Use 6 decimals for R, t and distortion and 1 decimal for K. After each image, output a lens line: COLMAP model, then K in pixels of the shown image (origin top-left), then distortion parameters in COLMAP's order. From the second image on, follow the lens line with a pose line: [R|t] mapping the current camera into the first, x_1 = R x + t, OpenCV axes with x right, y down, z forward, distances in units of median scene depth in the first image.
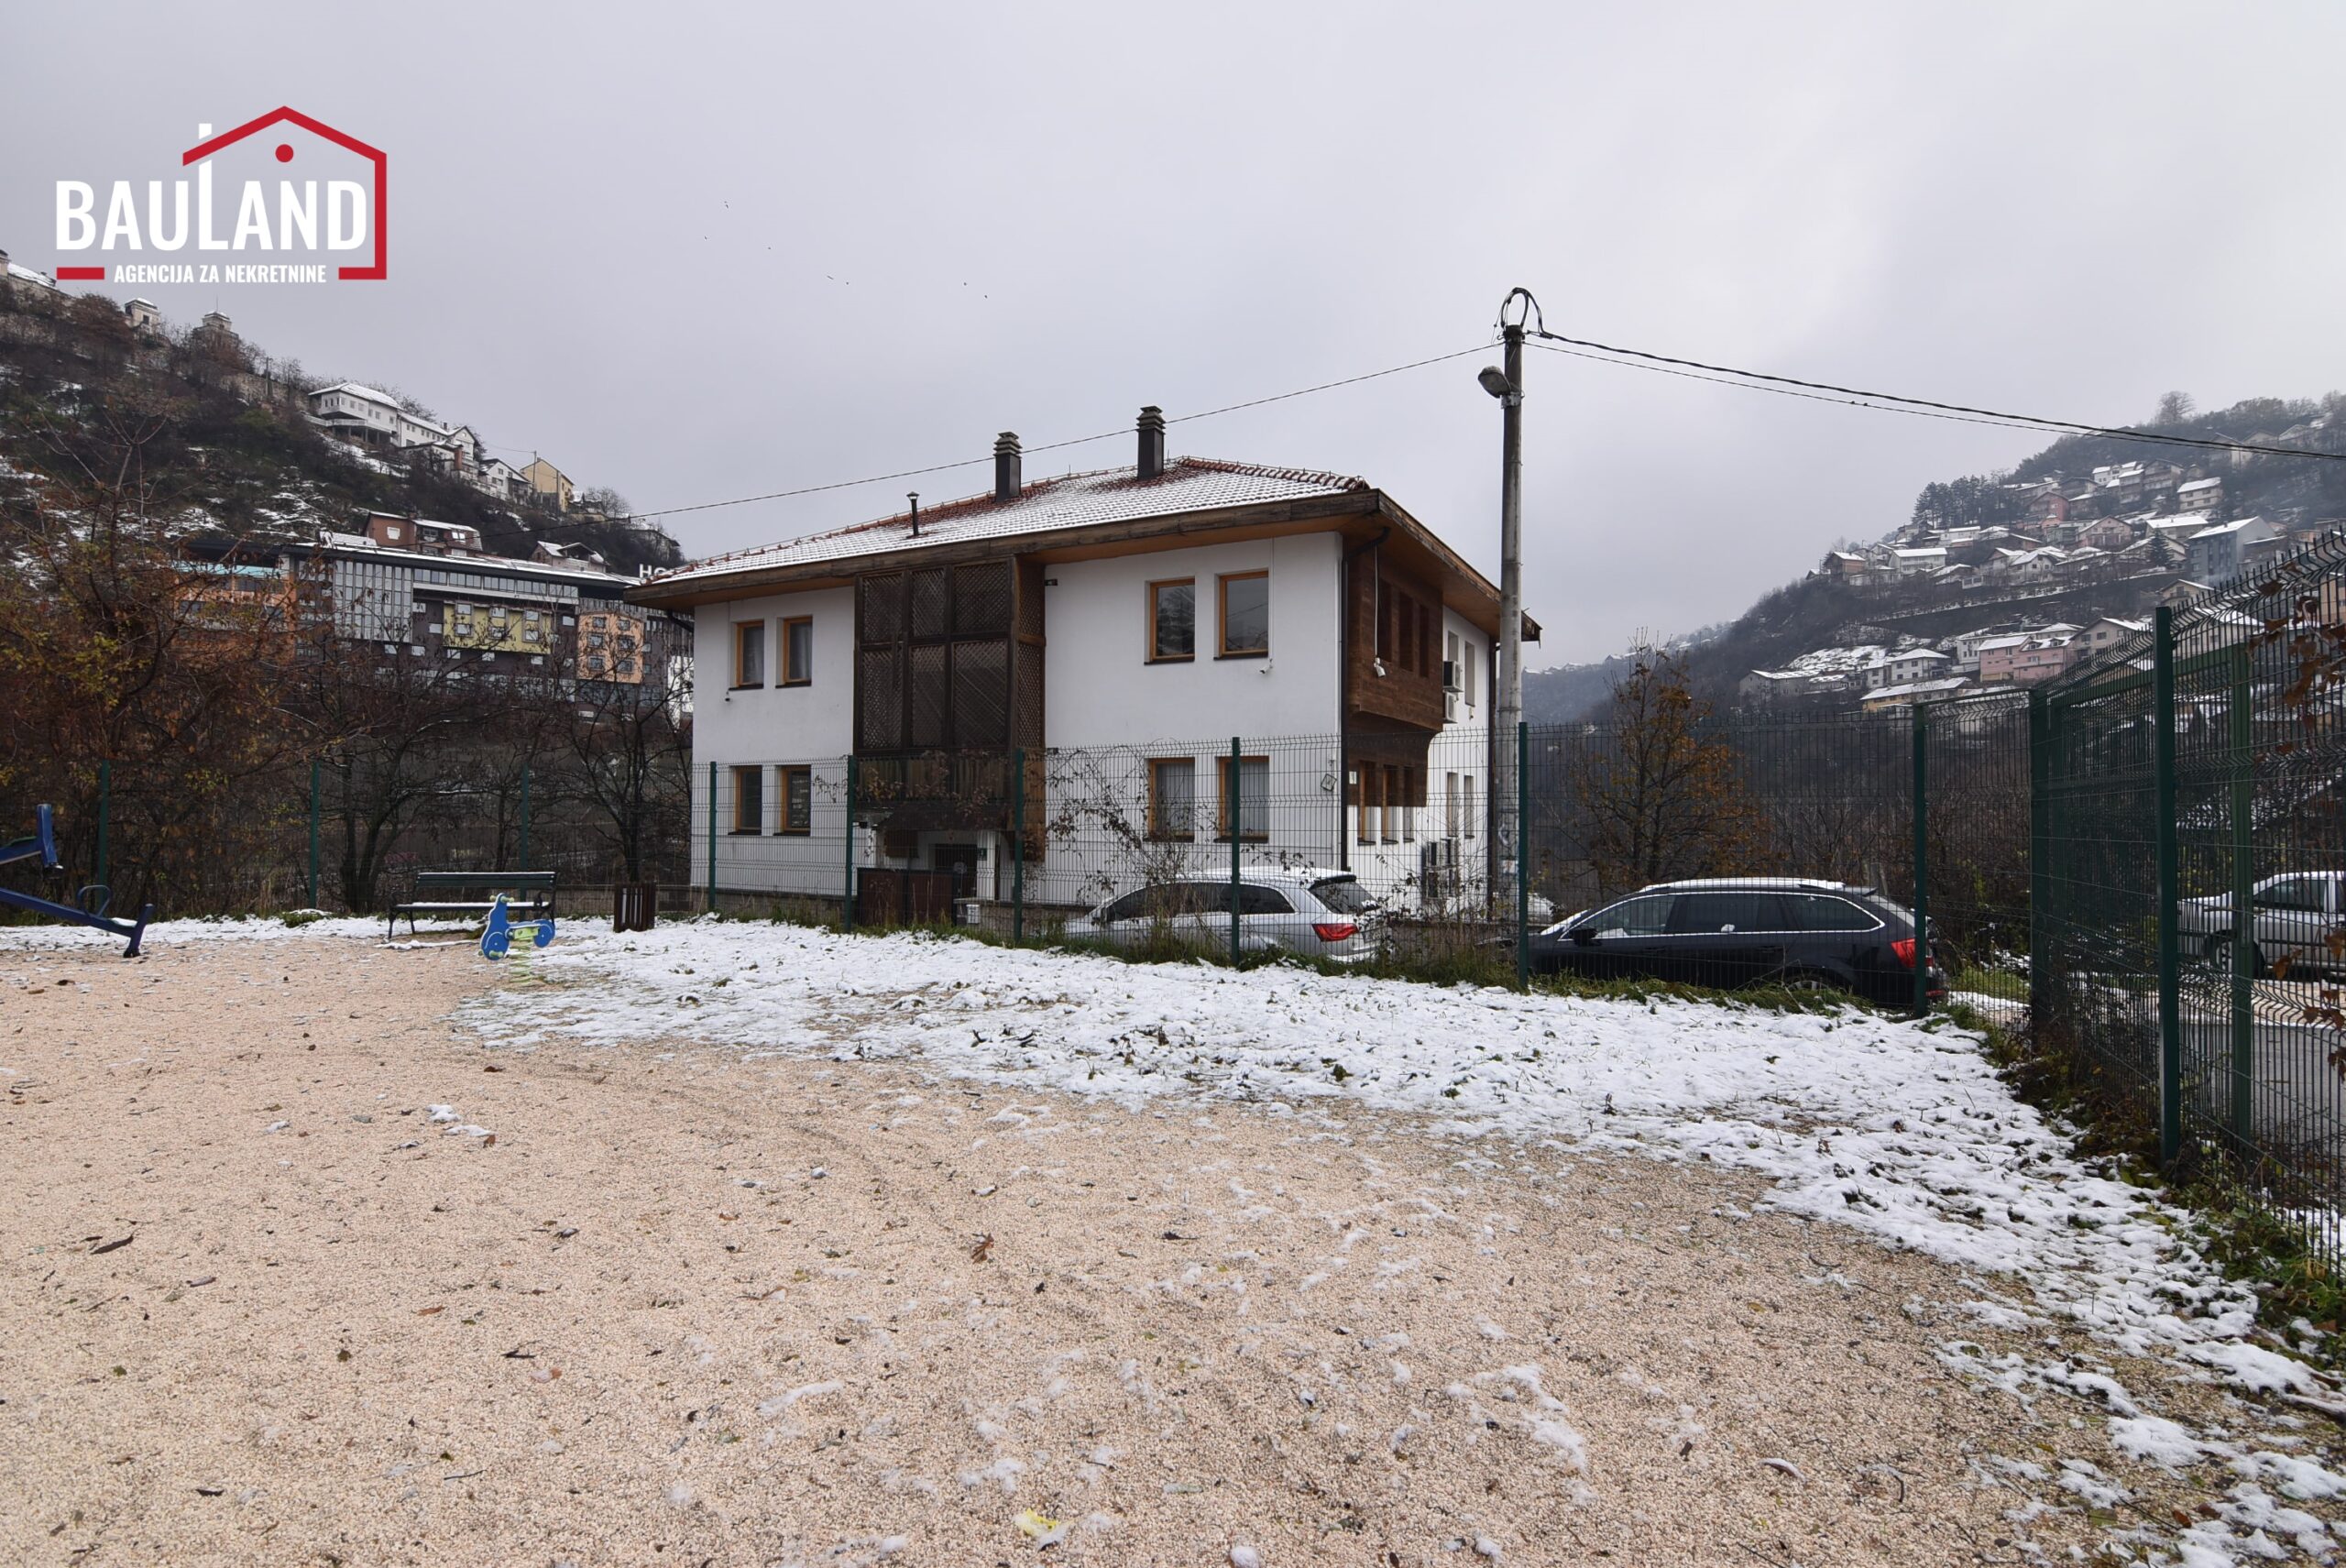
lens RADIAL K [[1136.1, 0, 1171.7], [0, 1136.1, 792.9], [0, 0, 1]] dist [-0.003614, -0.012263]
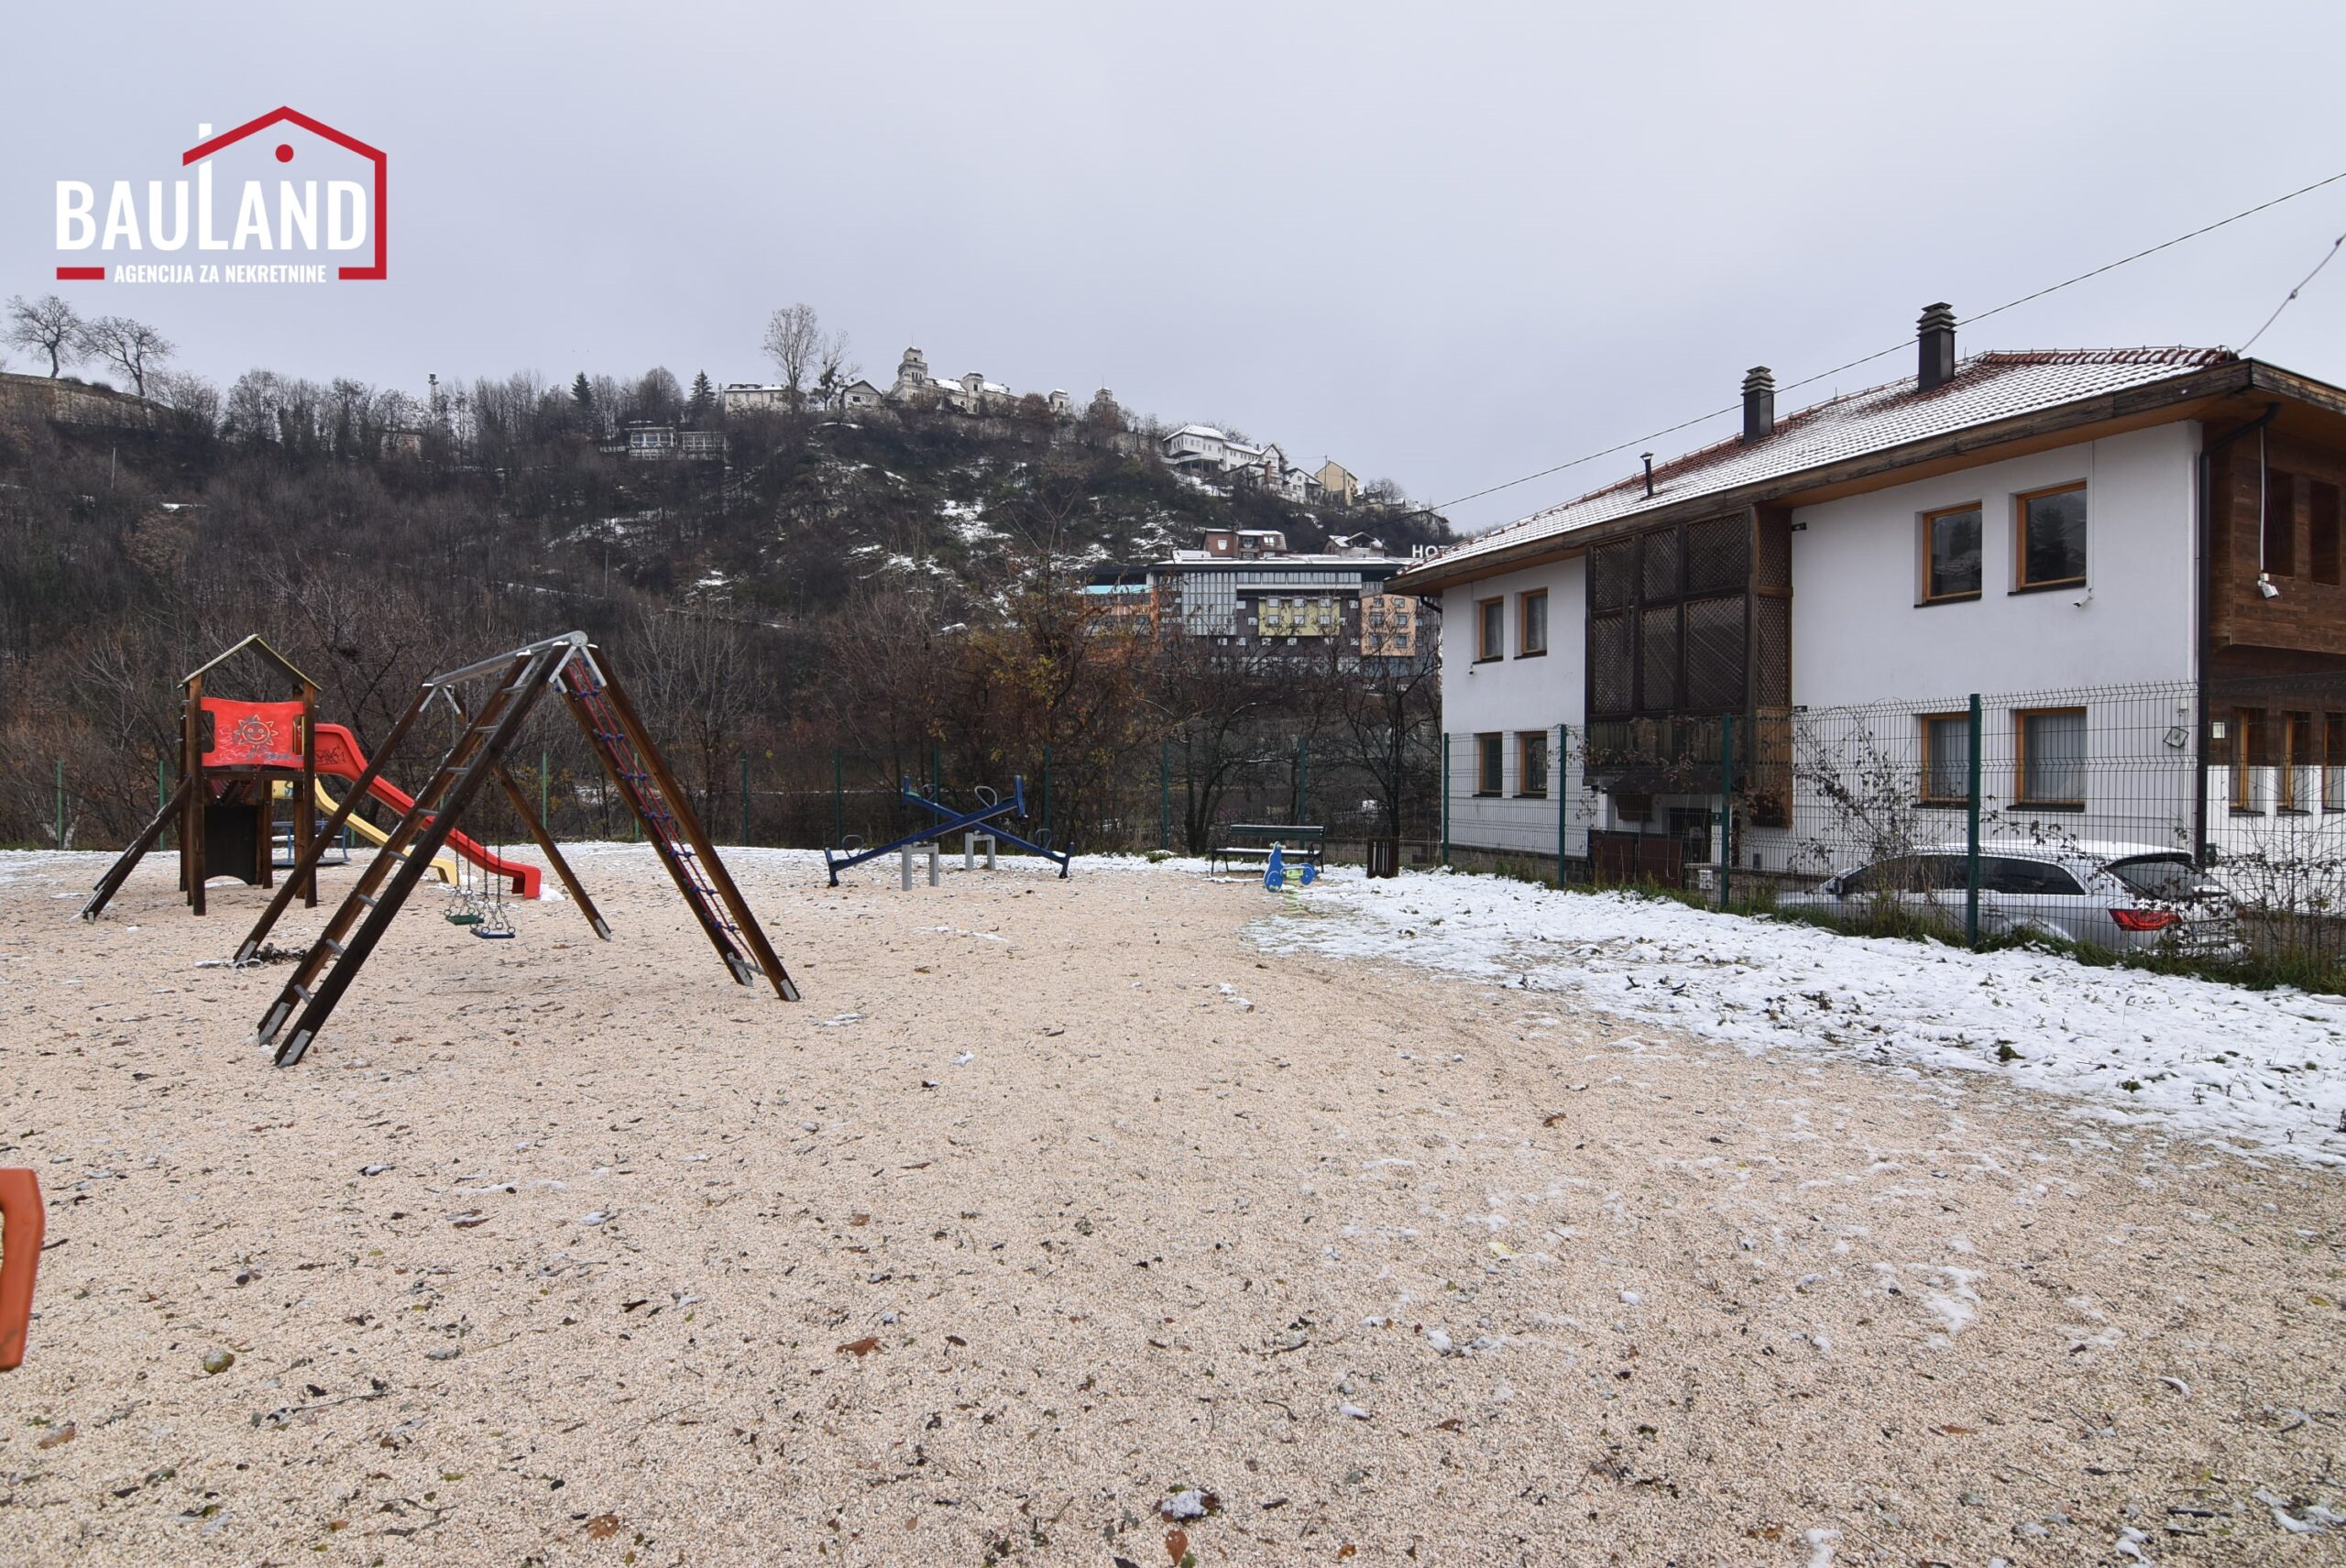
lens RADIAL K [[1136.1, 0, 1171.7], [0, 1136.1, 792.9], [0, 0, 1]] dist [-0.003614, -0.012263]
pose [[0.795130, 0.005098, -0.606417, 0.043388], [0.015527, 0.999466, 0.028762, -0.002916], [0.606240, -0.032286, 0.794626, -0.046157]]
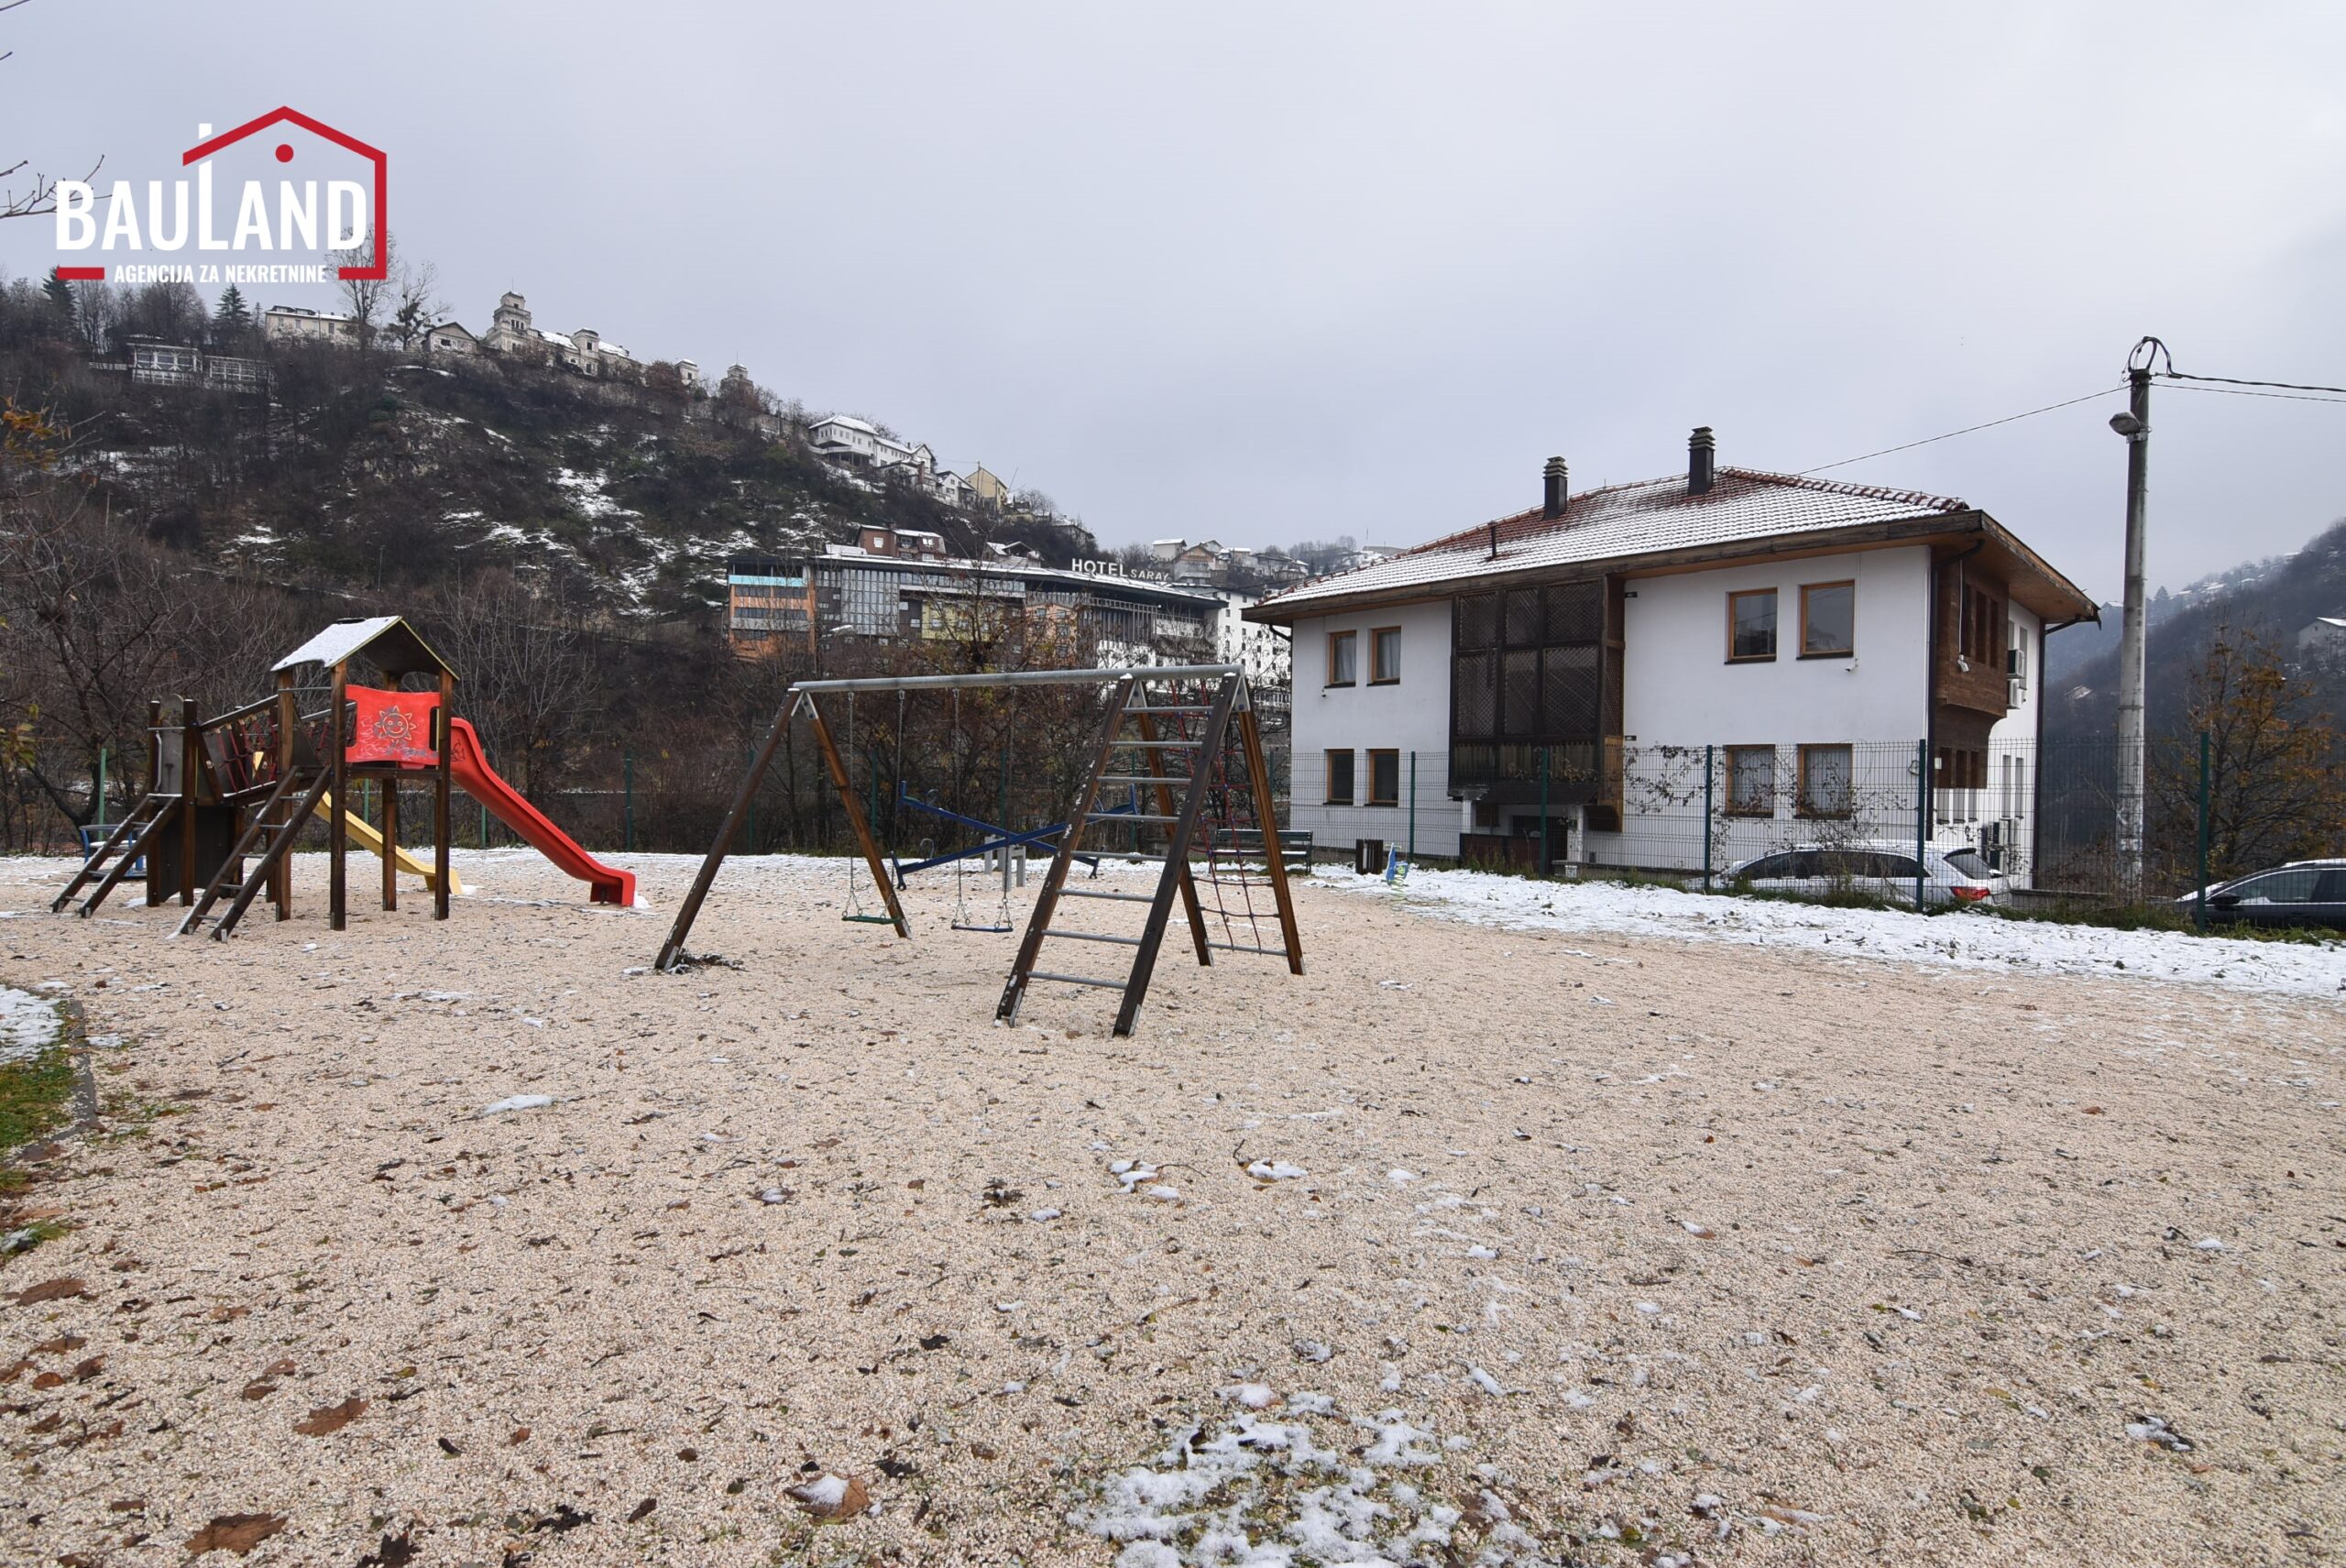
lens RADIAL K [[1136.1, 0, 1171.7], [0, 1136.1, 792.9], [0, 0, 1]] dist [-0.003614, -0.012263]
pose [[0.948798, 0.012045, -0.315654, -0.164414], [-0.003983, 0.999650, 0.026171, -0.008217], [0.315859, -0.023574, 0.948513, -0.241742]]
